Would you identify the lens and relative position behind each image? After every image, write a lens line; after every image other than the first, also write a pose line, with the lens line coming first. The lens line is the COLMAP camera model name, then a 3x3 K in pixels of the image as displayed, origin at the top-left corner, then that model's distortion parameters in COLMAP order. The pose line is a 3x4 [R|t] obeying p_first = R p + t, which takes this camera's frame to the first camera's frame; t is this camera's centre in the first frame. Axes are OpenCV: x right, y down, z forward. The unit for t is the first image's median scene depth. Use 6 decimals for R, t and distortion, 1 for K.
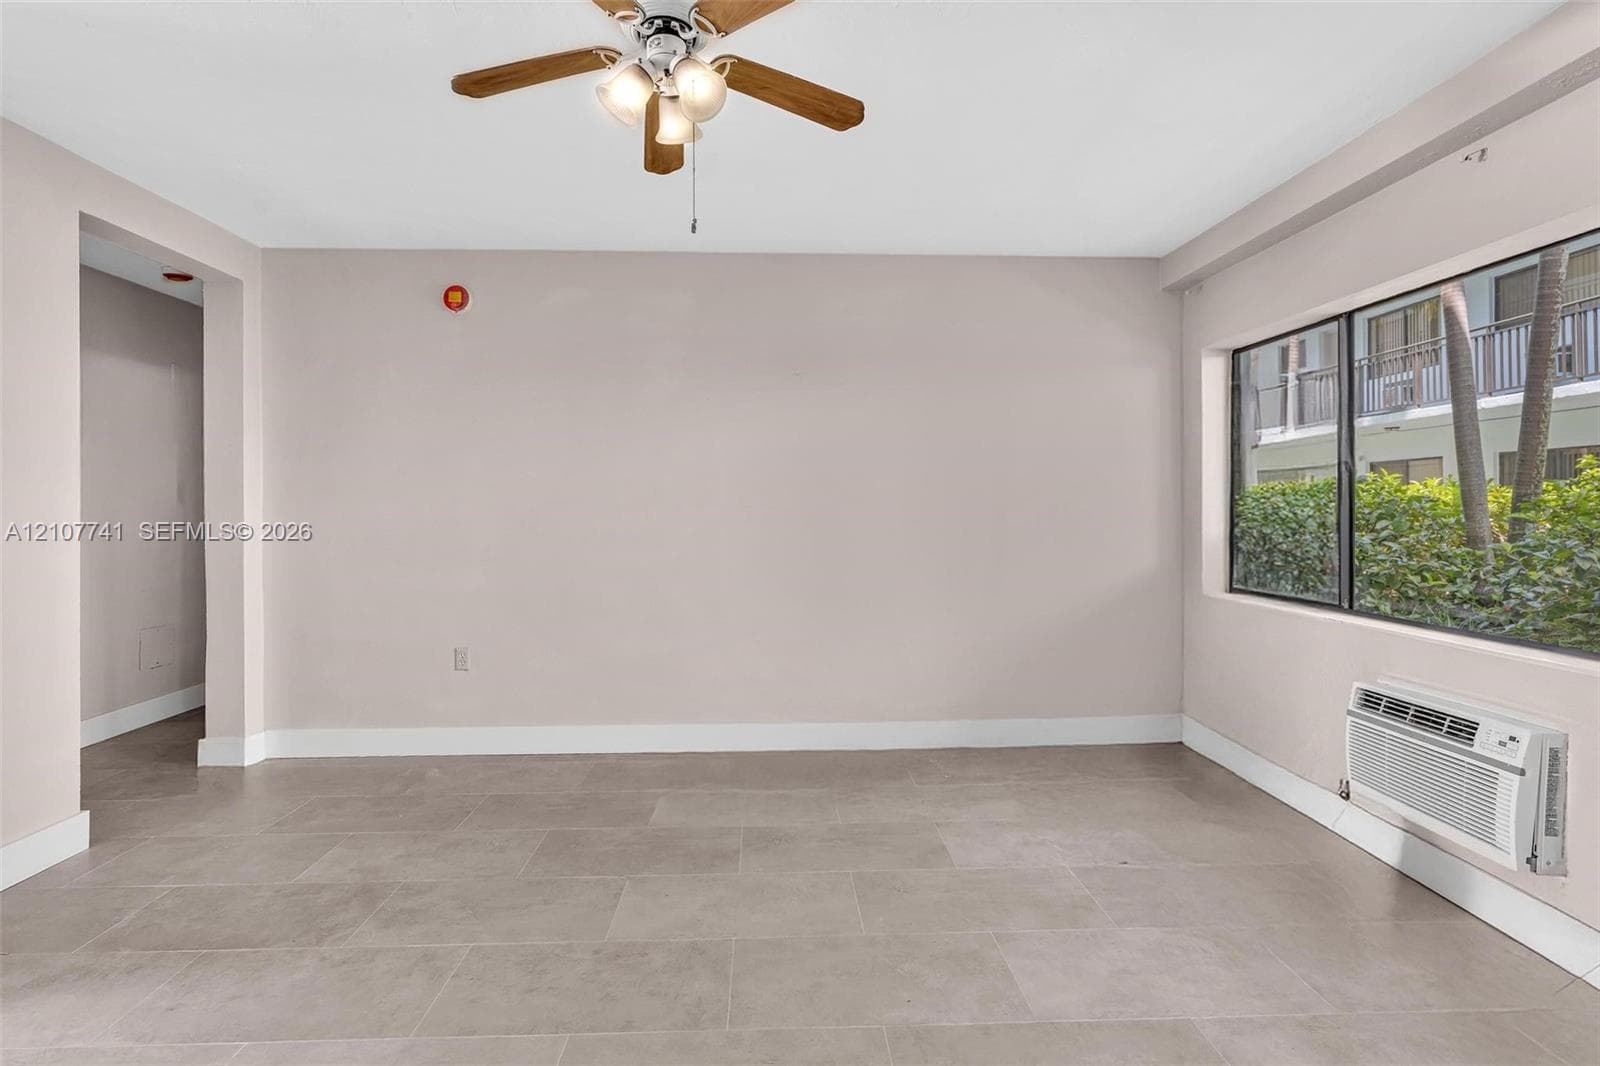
lens RADIAL K [[730.6, 0, 792.2], [0, 730.6, 509.4], [0, 0, 1]] dist [-0.004158, -0.000034]
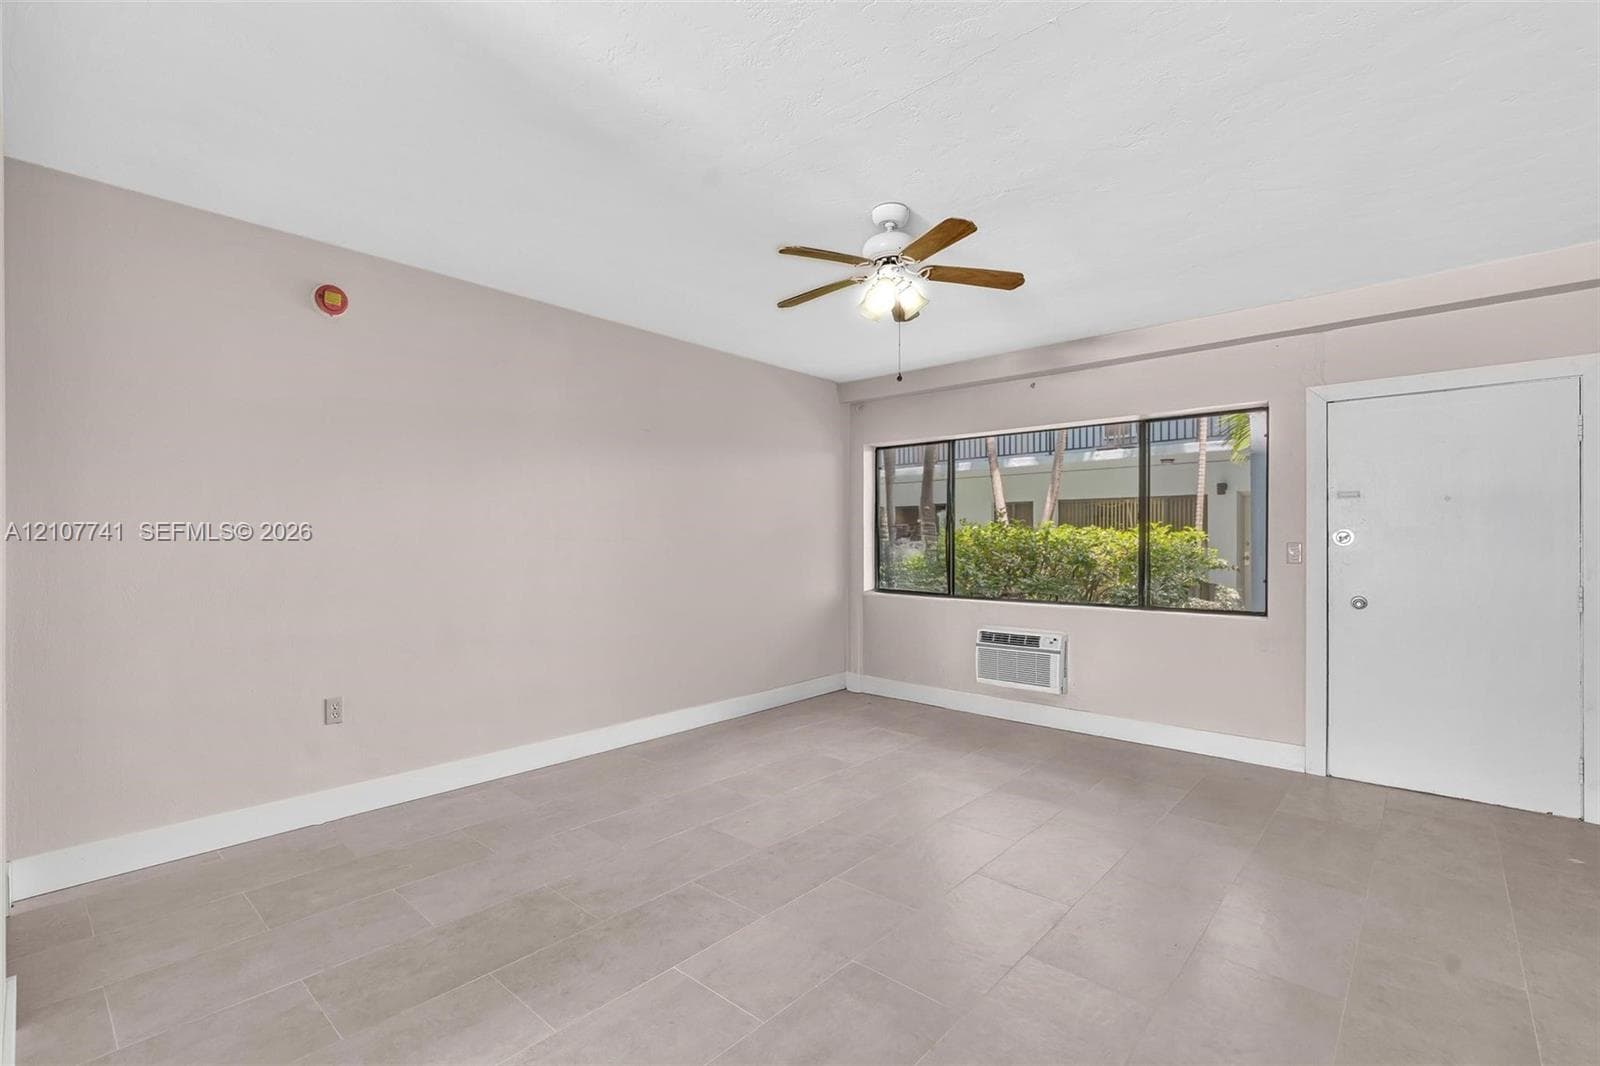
lens RADIAL K [[720.4, 0, 796.8], [0, 720.4, 542.1], [0, 0, 1]] dist [-0.001930, 0.000342]
pose [[0.689029, 0.003601, 0.724725, -0.880825], [-0.002693, 0.999993, -0.002408, 0.003282], [-0.724729, -0.000292, 0.689034, -0.002766]]
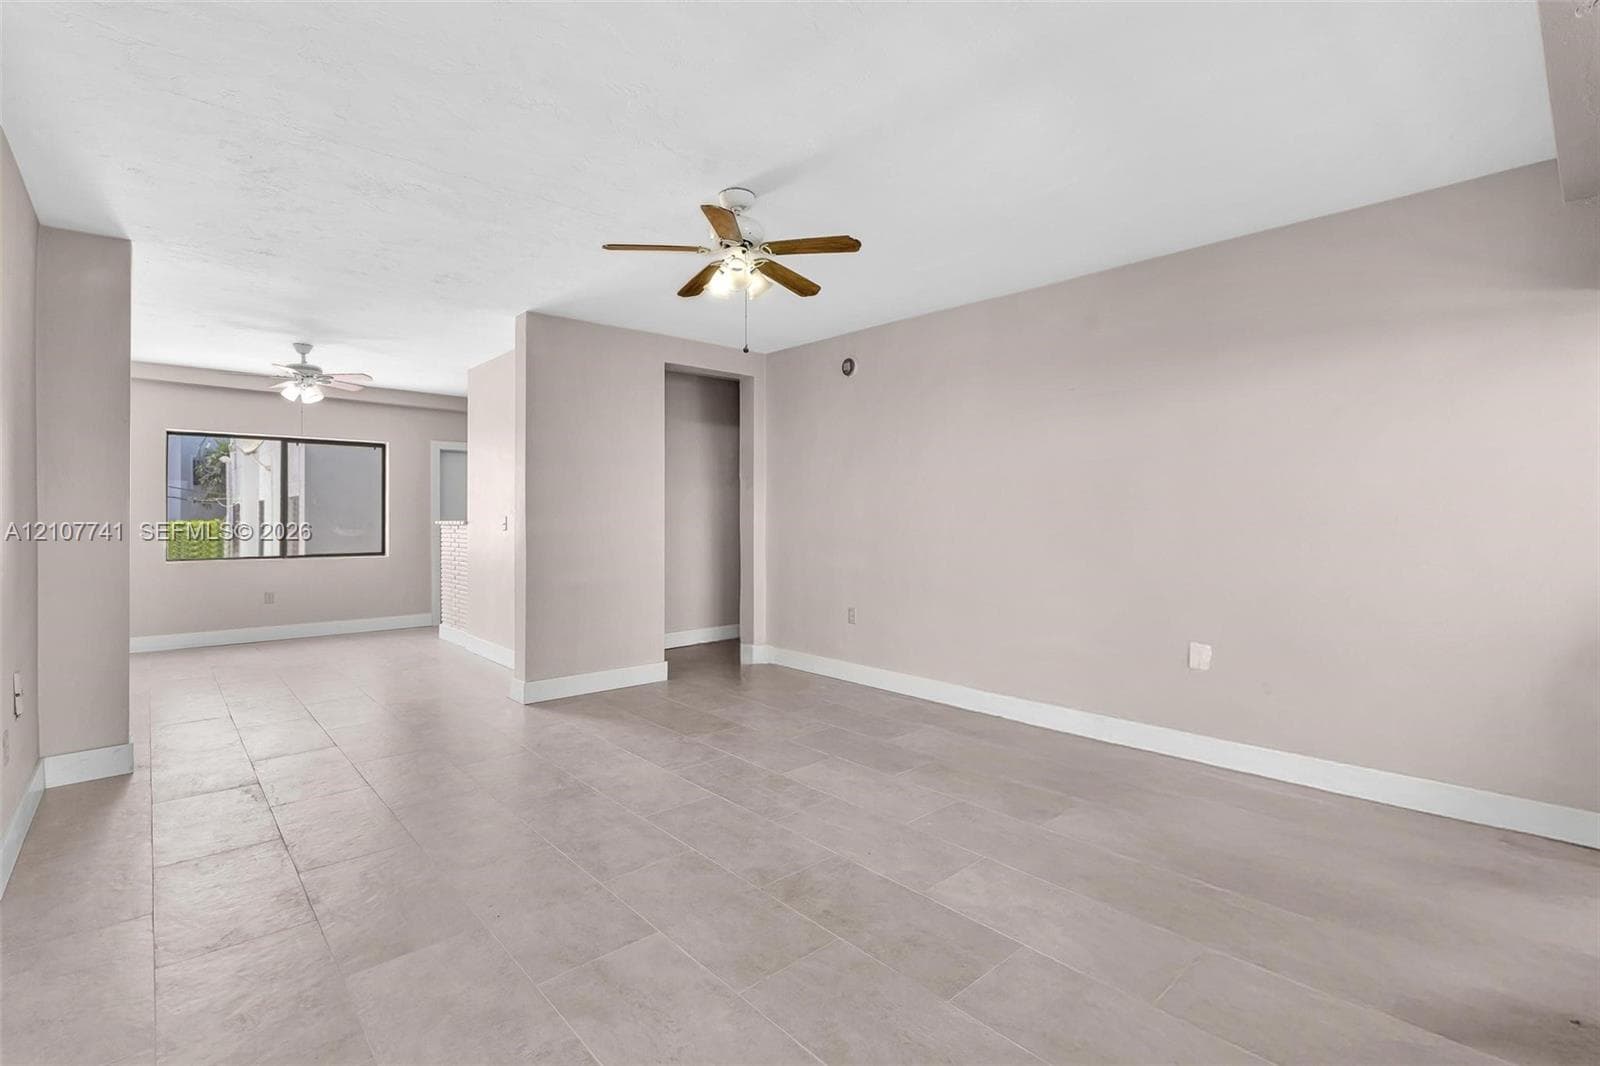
lens RADIAL K [[727.3, 0, 790.9], [0, 727.3, 508.9], [0, 0, 1]] dist [-0.001829, 0.000196]
pose [[0.641800, -0.001244, -0.766871, 0.729097], [-0.005939, 0.999961, -0.006593, 0.005089], [0.766849, 0.008786, 0.641767, -0.024946]]
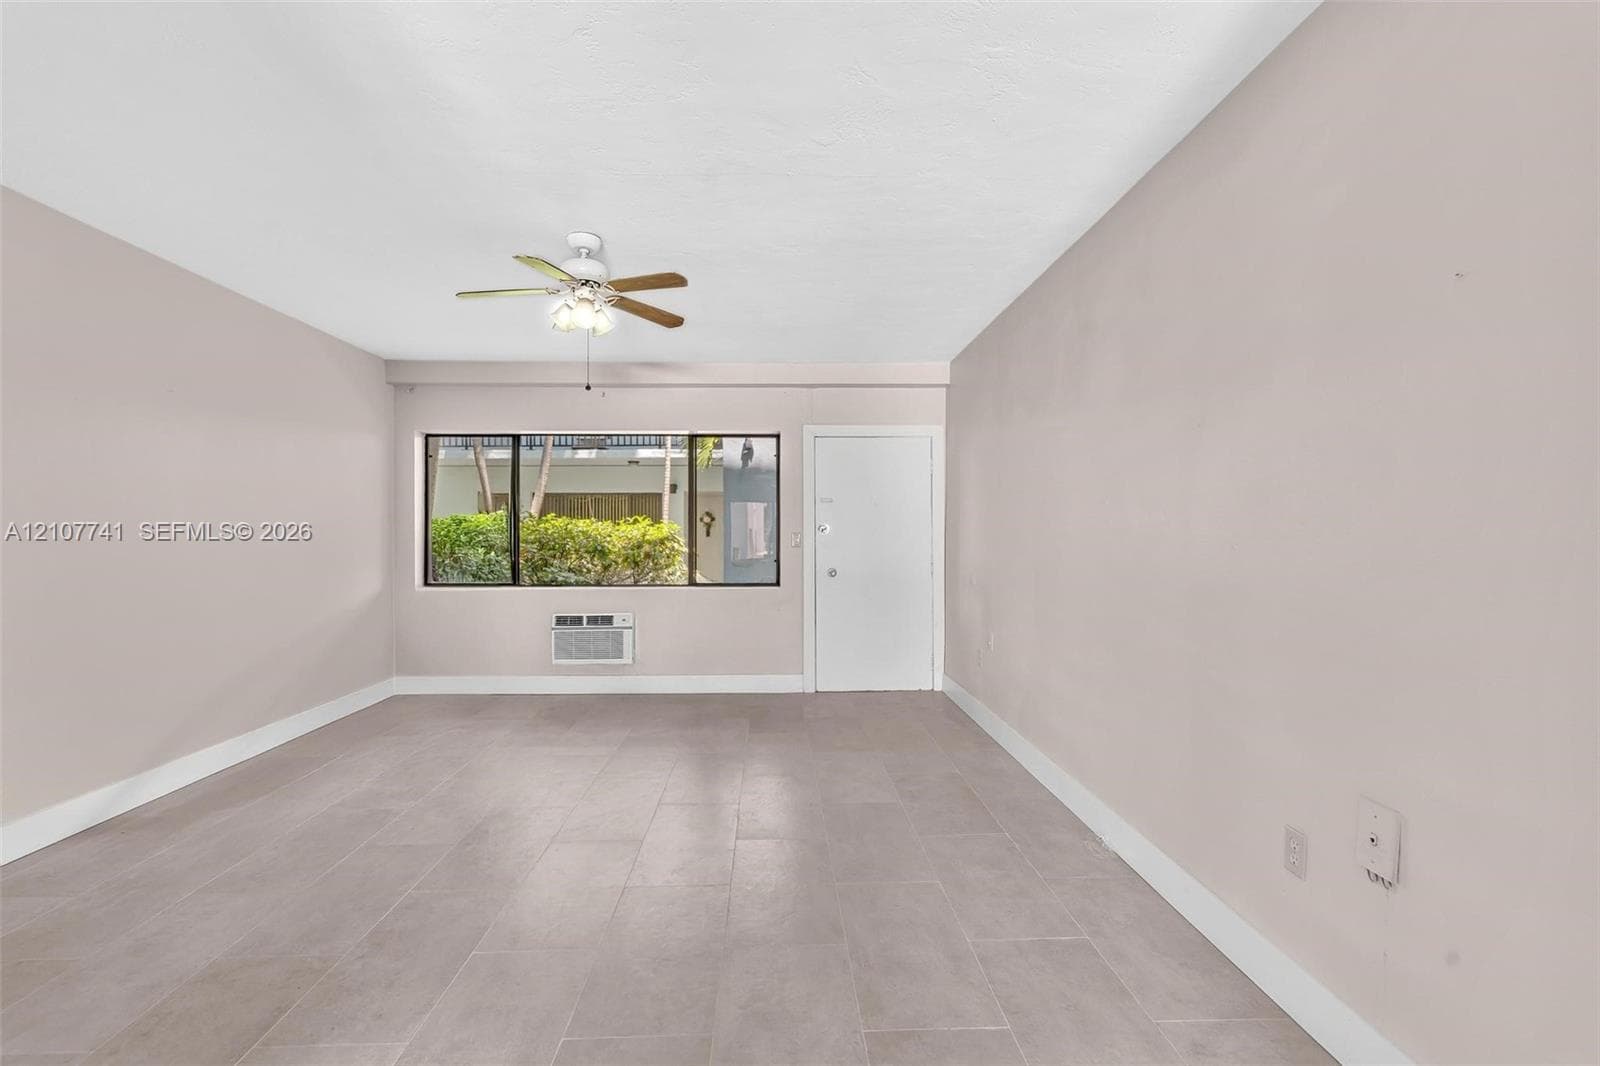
lens RADIAL K [[715.3, 0, 800.0], [0, 715.3, 533.0], [0, 0, 1]] dist [-0.003021, 0.000099]
pose [[-0.011248, 0.002621, 0.999933, -1.173665], [0.003608, 0.999990, -0.002581, 0.004243], [-0.999930, 0.003578, -0.011258, 0.258468]]
